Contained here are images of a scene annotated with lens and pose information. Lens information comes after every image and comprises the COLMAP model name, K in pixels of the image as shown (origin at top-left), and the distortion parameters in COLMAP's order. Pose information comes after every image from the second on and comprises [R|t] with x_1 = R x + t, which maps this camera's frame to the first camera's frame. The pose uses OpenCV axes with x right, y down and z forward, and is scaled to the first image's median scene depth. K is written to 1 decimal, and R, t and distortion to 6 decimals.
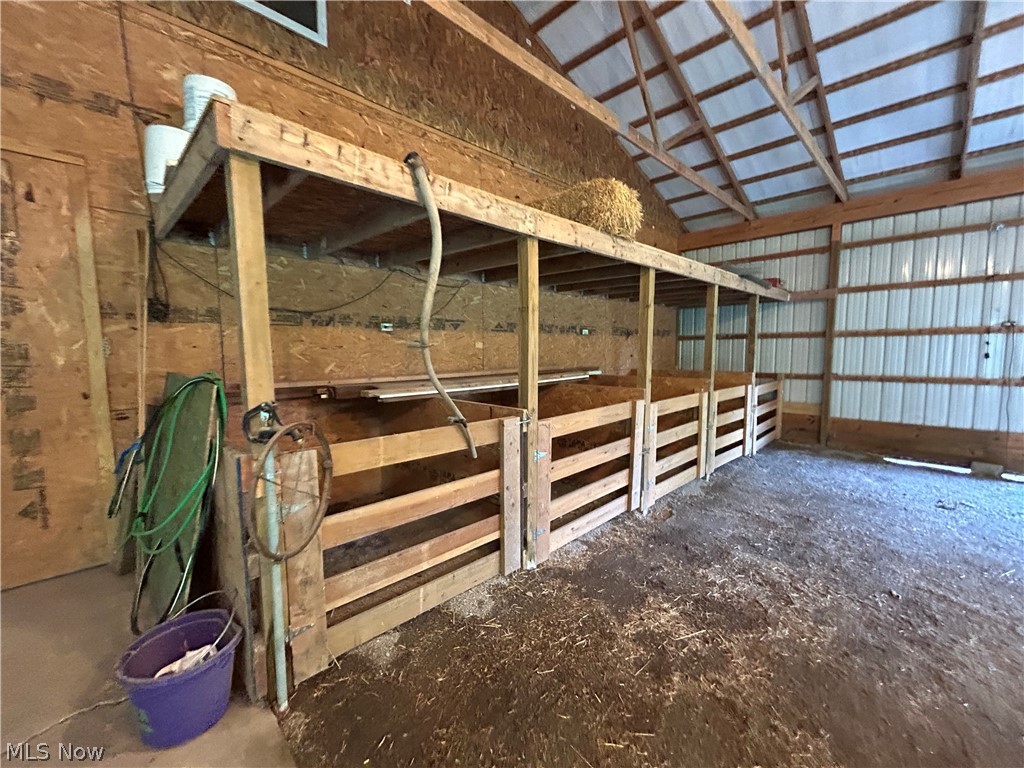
lens RADIAL K [[416.5, 0, 510.5], [0, 416.5, 380.1], [0, 0, 1]] dist [-0.002469, 0.000269]
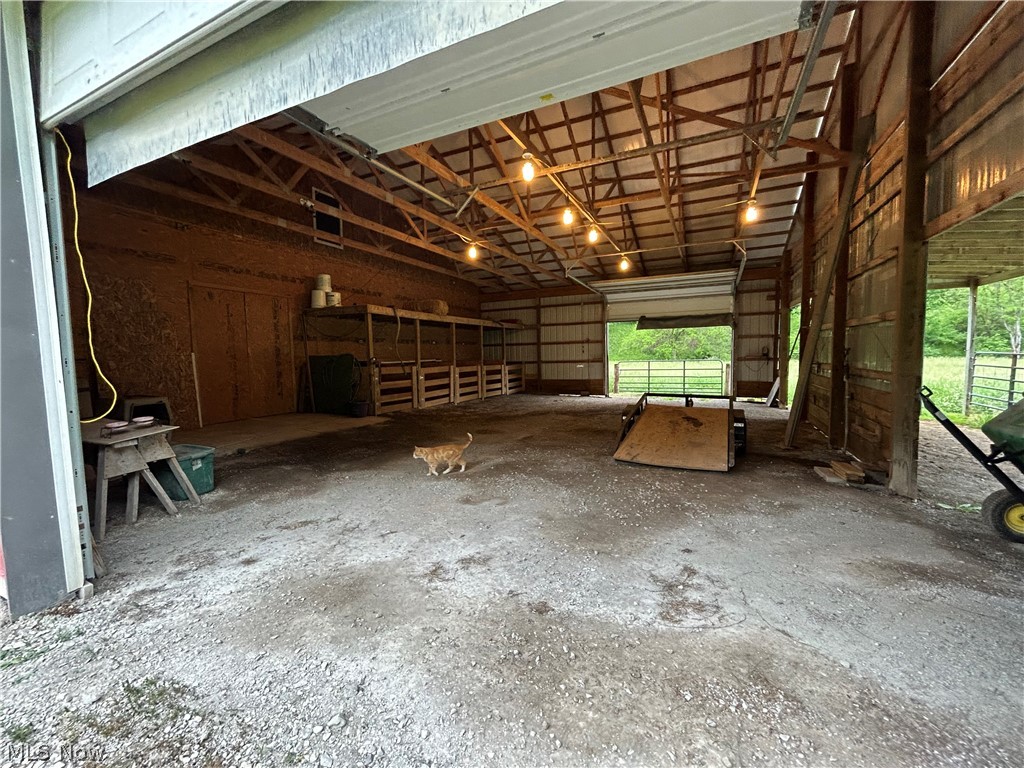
lens RADIAL K [[416.5, 0, 513.0], [0, 416.5, 383.7], [0, 0, 1]] dist [-0.002469, 0.000269]
pose [[0.936528, -0.034725, 0.348869, -0.260101], [0.037871, 0.999280, -0.002198, 0.155013], [-0.348541, 0.015271, 0.937169, -1.545835]]
